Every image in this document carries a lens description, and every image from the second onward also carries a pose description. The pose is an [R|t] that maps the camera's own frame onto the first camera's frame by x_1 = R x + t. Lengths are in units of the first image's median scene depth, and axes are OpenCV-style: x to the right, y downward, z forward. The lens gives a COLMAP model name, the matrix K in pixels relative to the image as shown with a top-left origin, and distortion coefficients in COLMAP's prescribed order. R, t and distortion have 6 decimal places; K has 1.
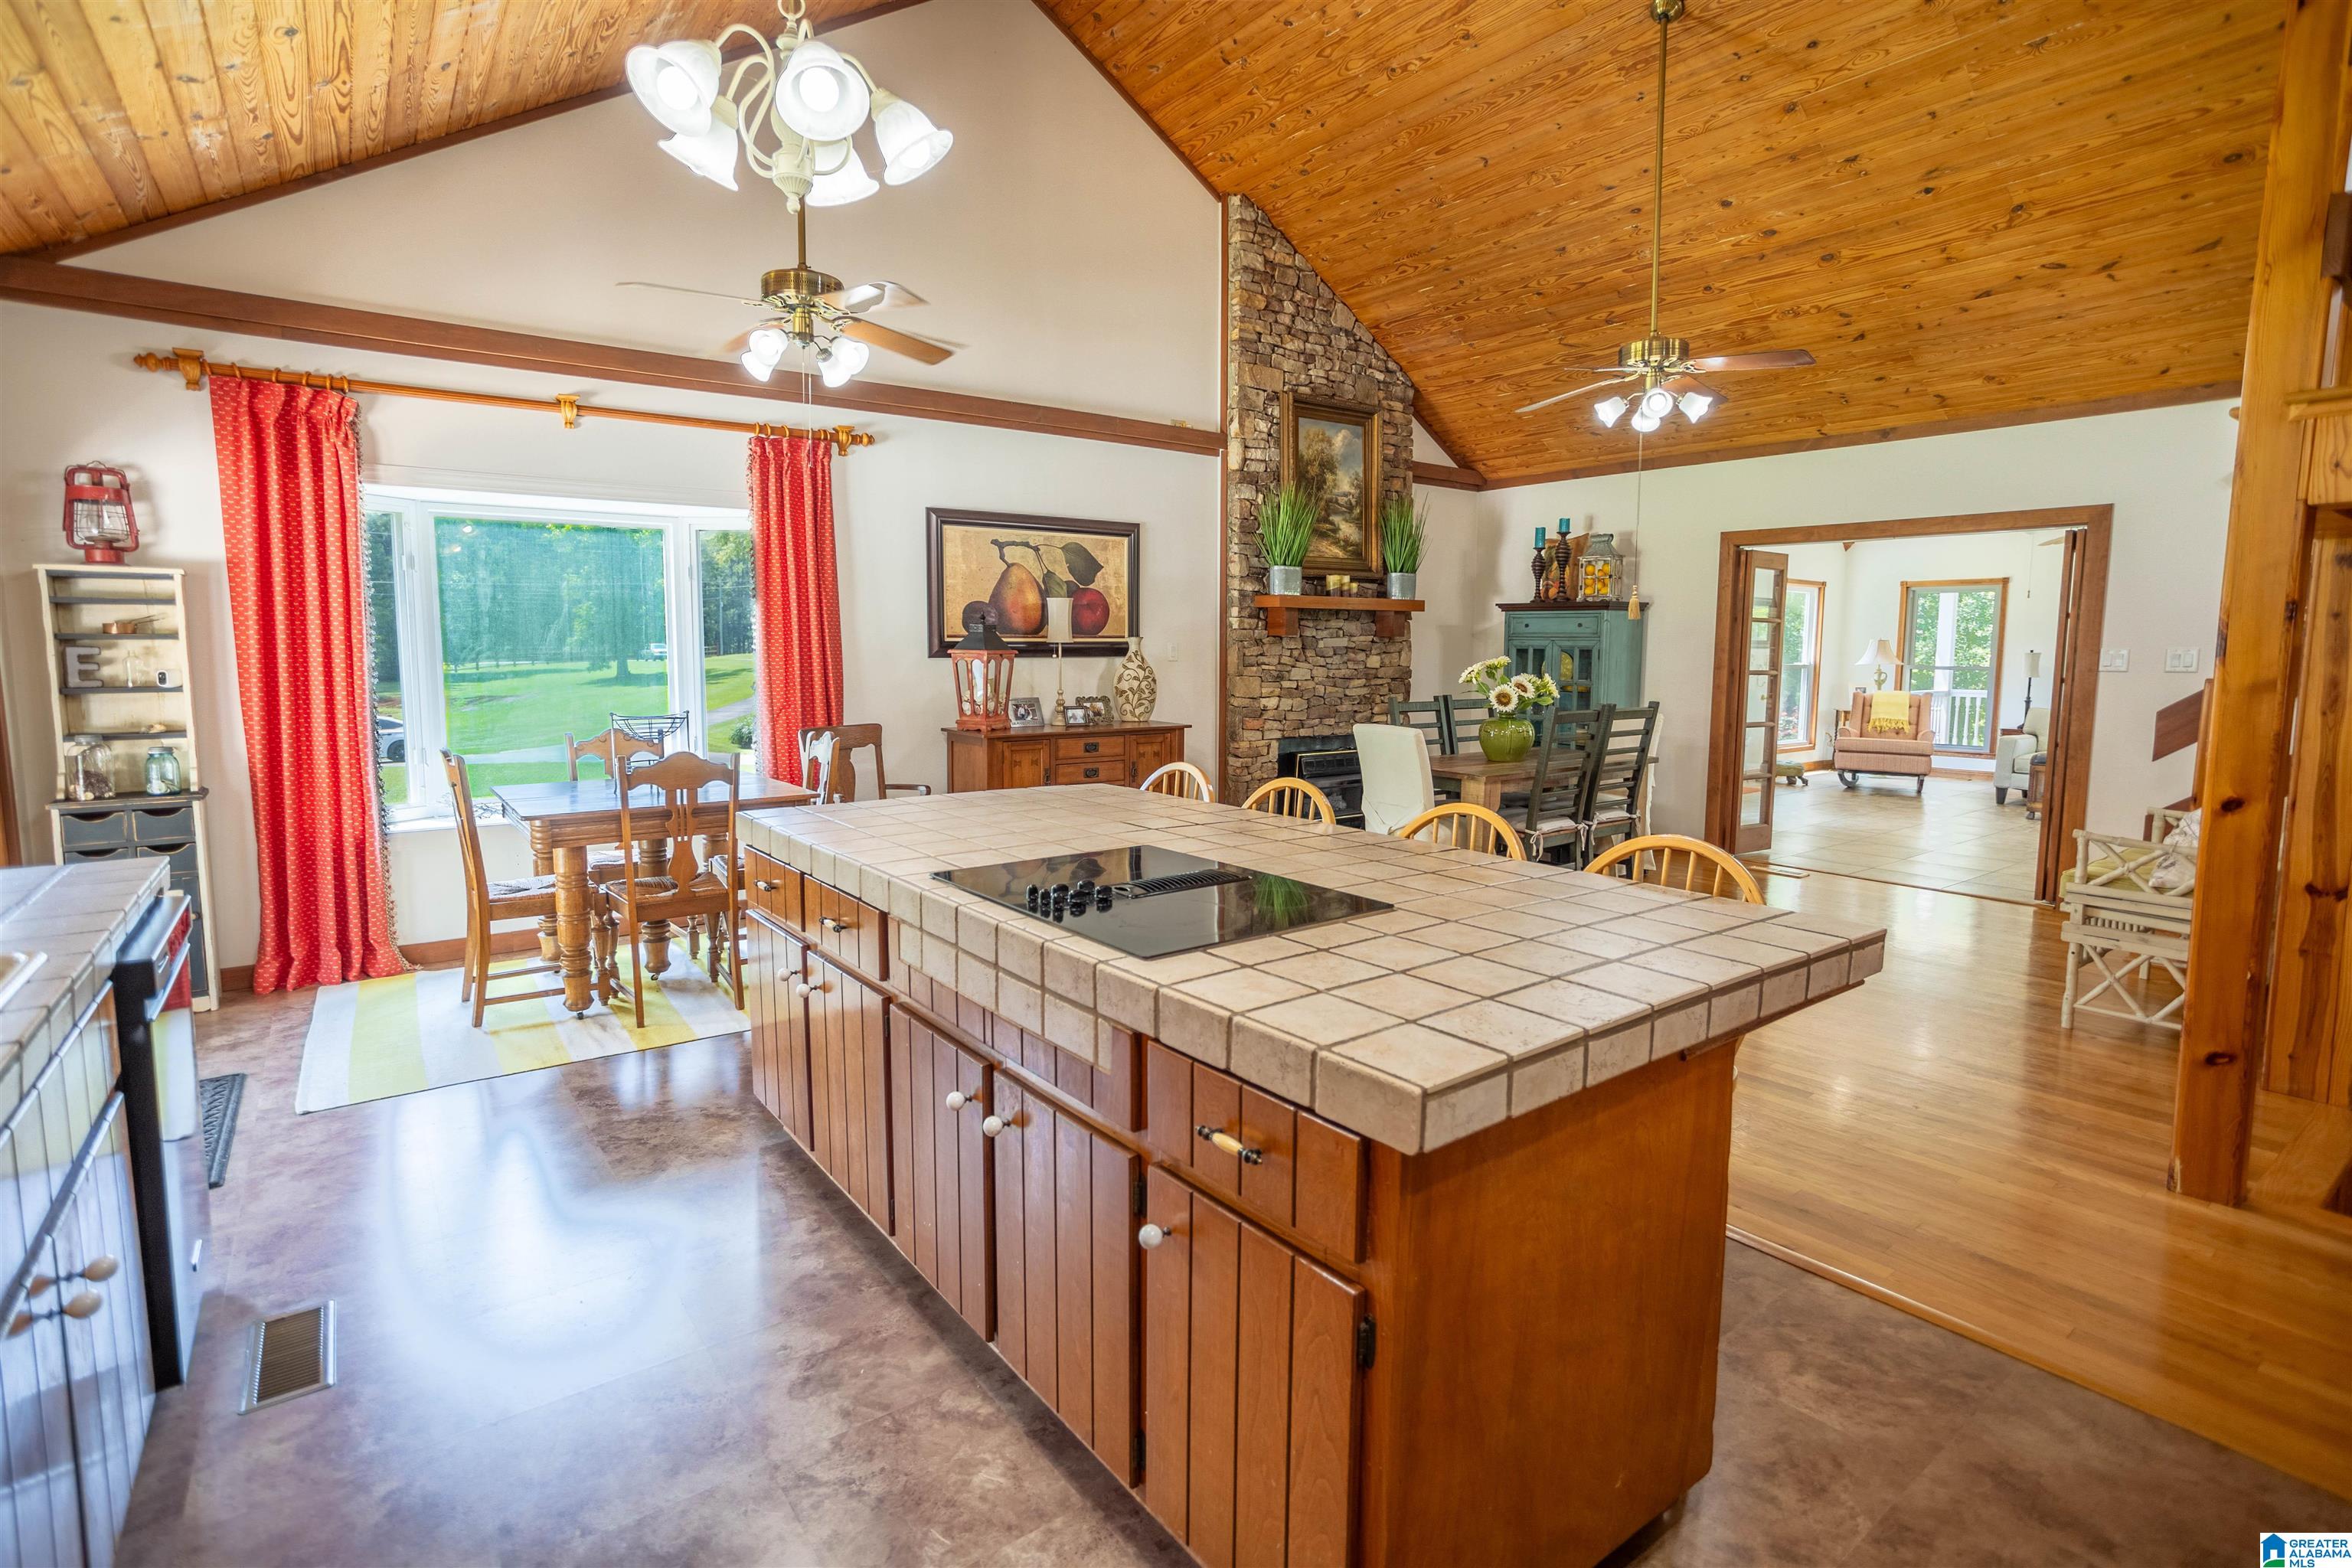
lens RADIAL K [[1118.8, 0, 1164.6], [0, 1118.8, 759.6], [0, 0, 1]] dist [-0.051813, 0.028855]
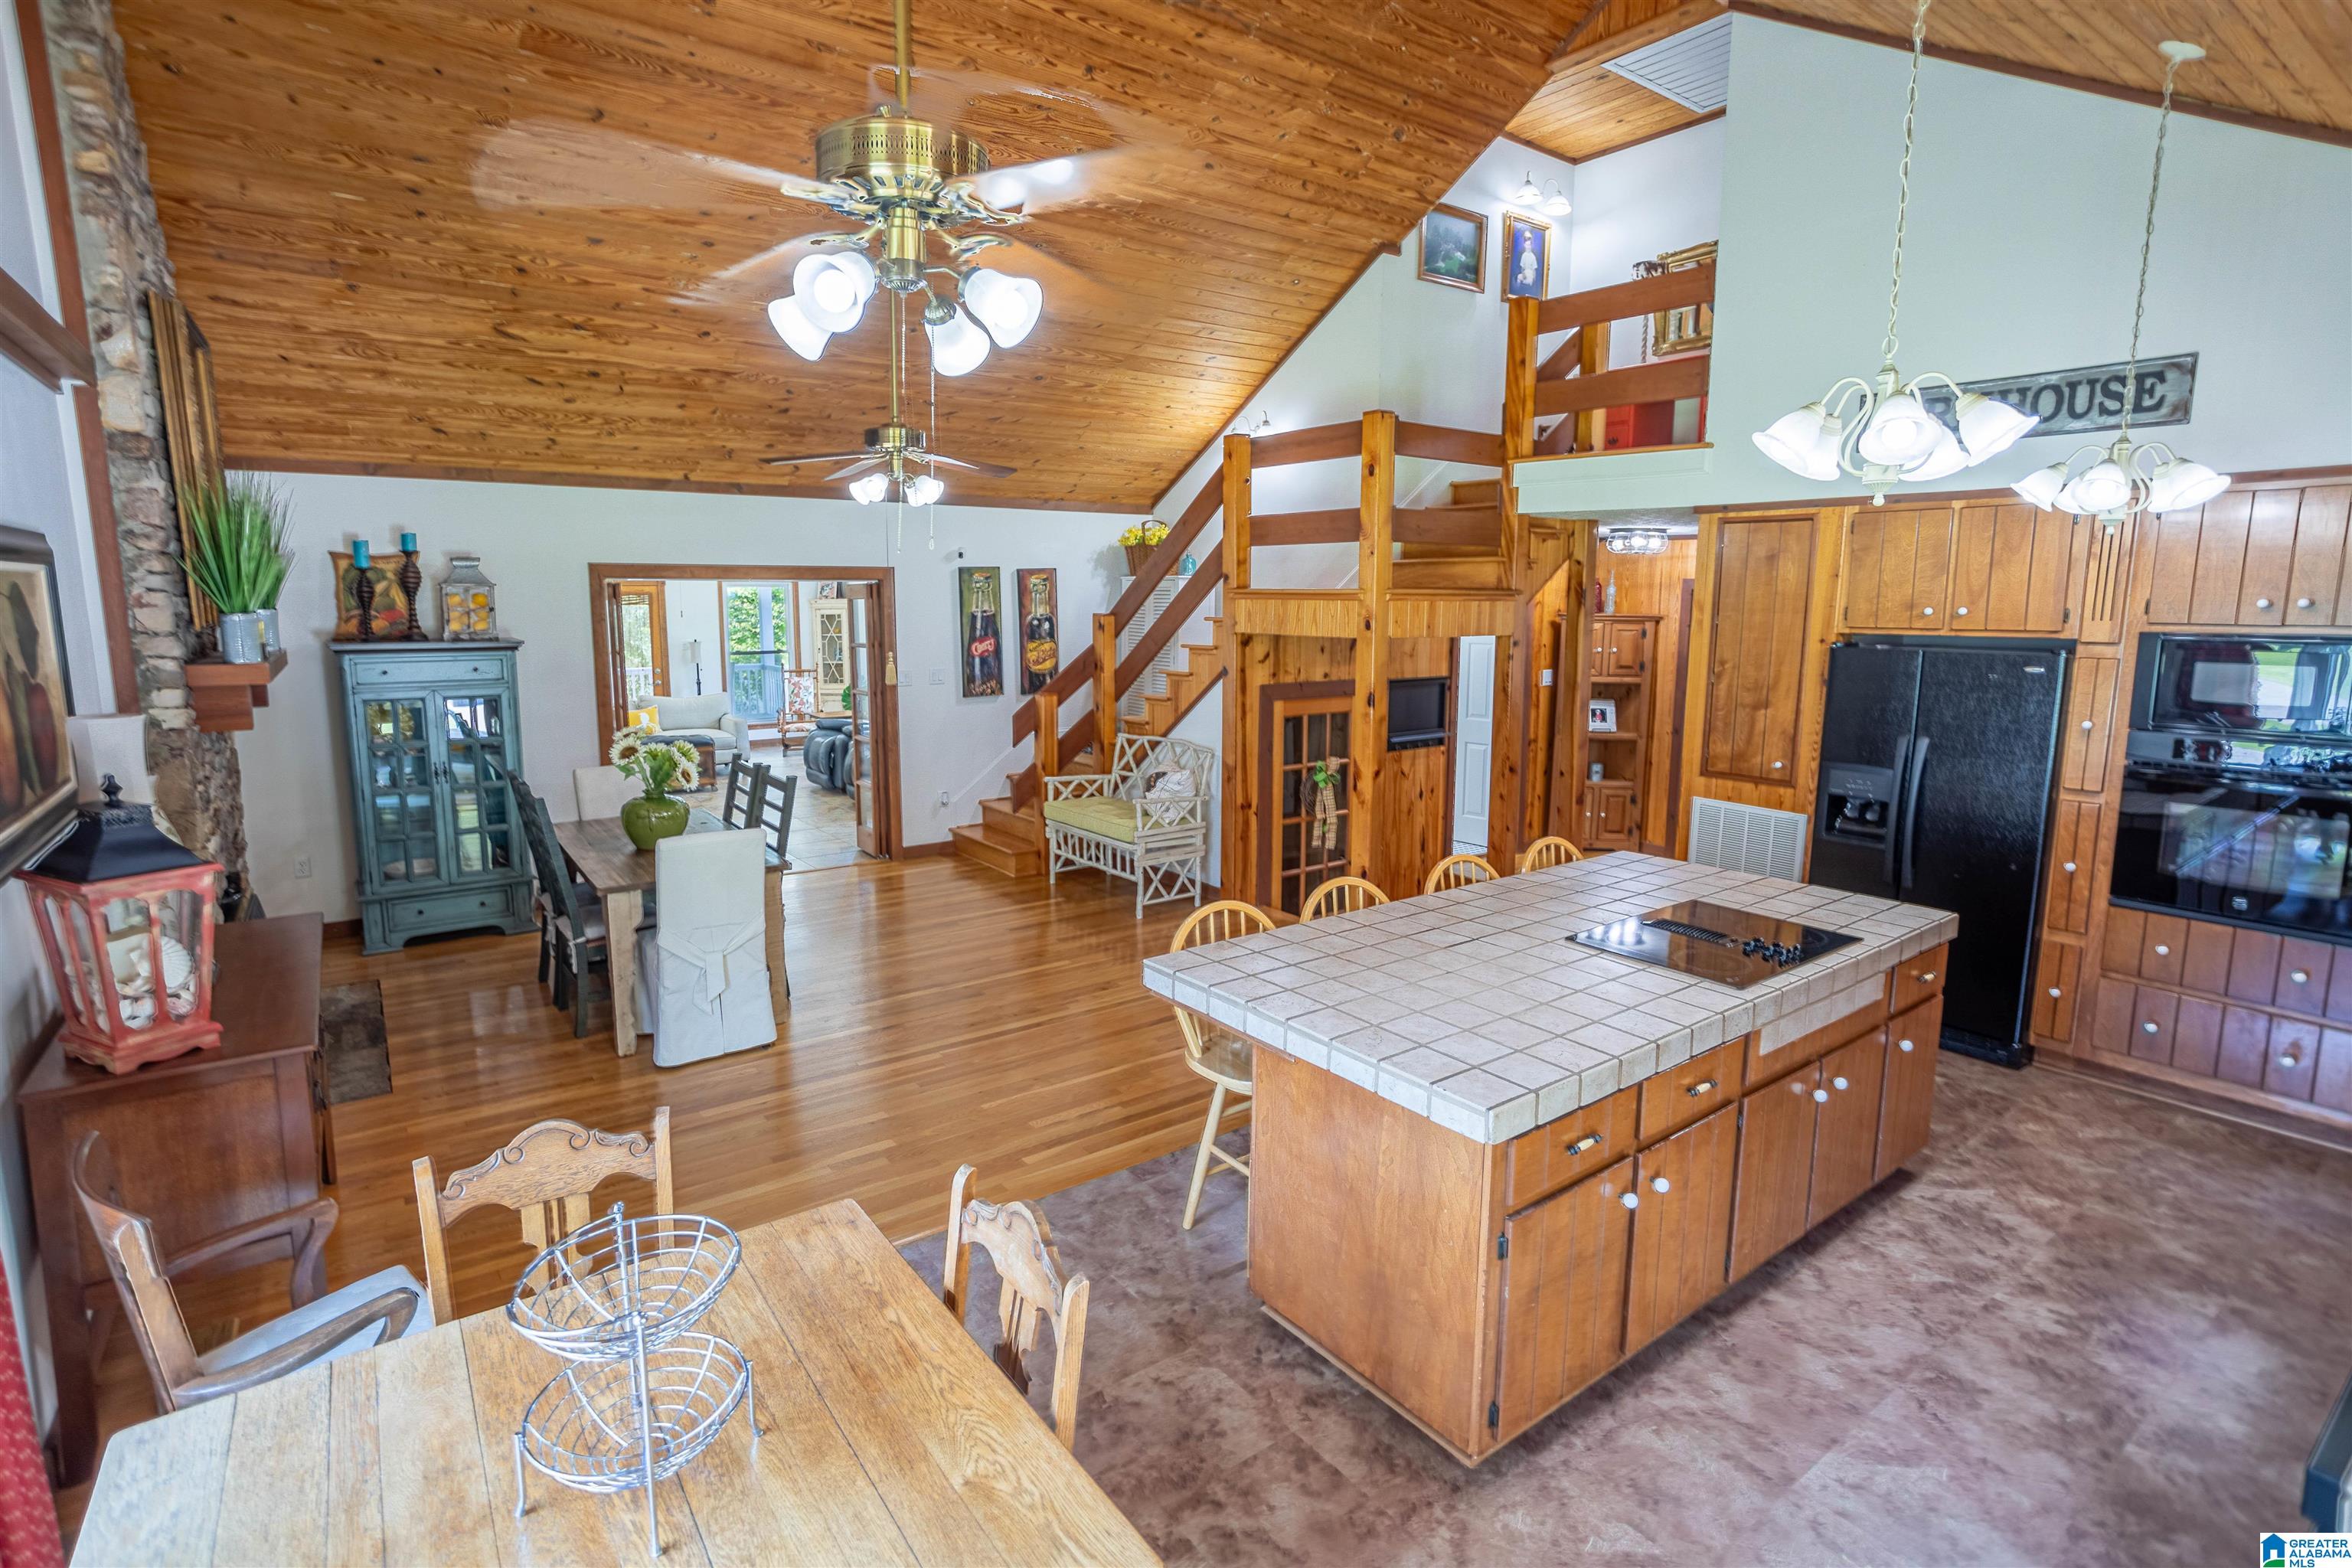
lens RADIAL K [[1118.8, 0, 1164.6], [0, 1118.8, 759.6], [0, 0, 1]] dist [-0.051813, 0.028855]
pose [[0.030840, -0.144896, 0.988966, -0.457705], [0.105911, 0.984340, 0.140915, -0.124508], [-0.993897, 0.100396, 0.045703, 0.496418]]
